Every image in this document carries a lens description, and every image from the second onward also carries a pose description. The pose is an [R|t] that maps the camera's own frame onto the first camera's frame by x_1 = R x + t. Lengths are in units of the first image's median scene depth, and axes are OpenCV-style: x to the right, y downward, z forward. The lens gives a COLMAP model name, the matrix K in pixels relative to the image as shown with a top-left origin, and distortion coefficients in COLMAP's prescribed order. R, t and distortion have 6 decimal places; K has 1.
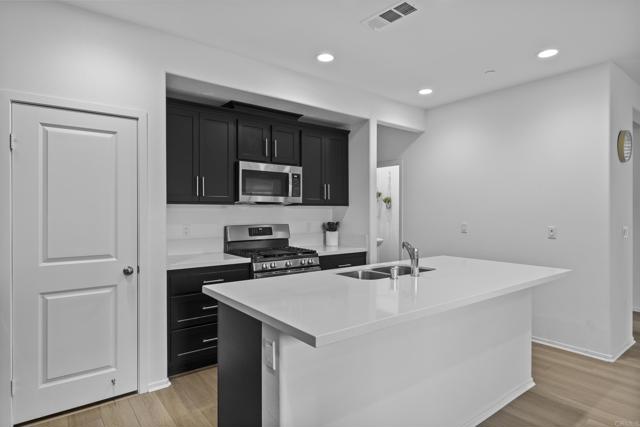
lens RADIAL K [[368.9, 0, 317.0], [0, 368.9, 212.3], [0, 0, 1]] dist [-0.008960, 0.000380]
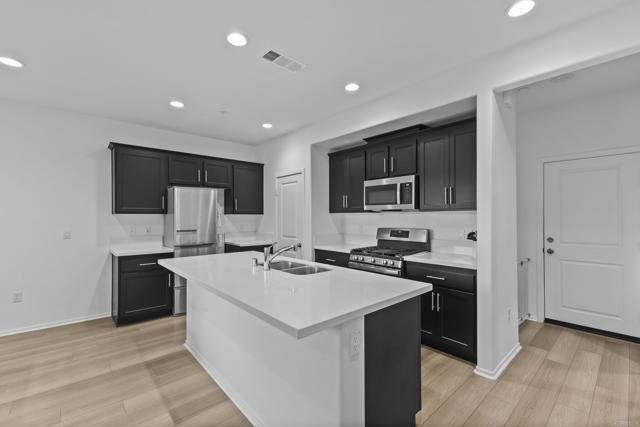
lens RADIAL K [[278.2, 0, 321.5], [0, 278.2, 215.0], [0, 0, 1]] dist [0.004896, -0.001433]
pose [[0.048827, -0.004317, -0.998798, 0.930051], [0.001691, 0.999990, -0.004239, -0.007935], [0.998806, -0.001482, 0.048834, 0.882192]]
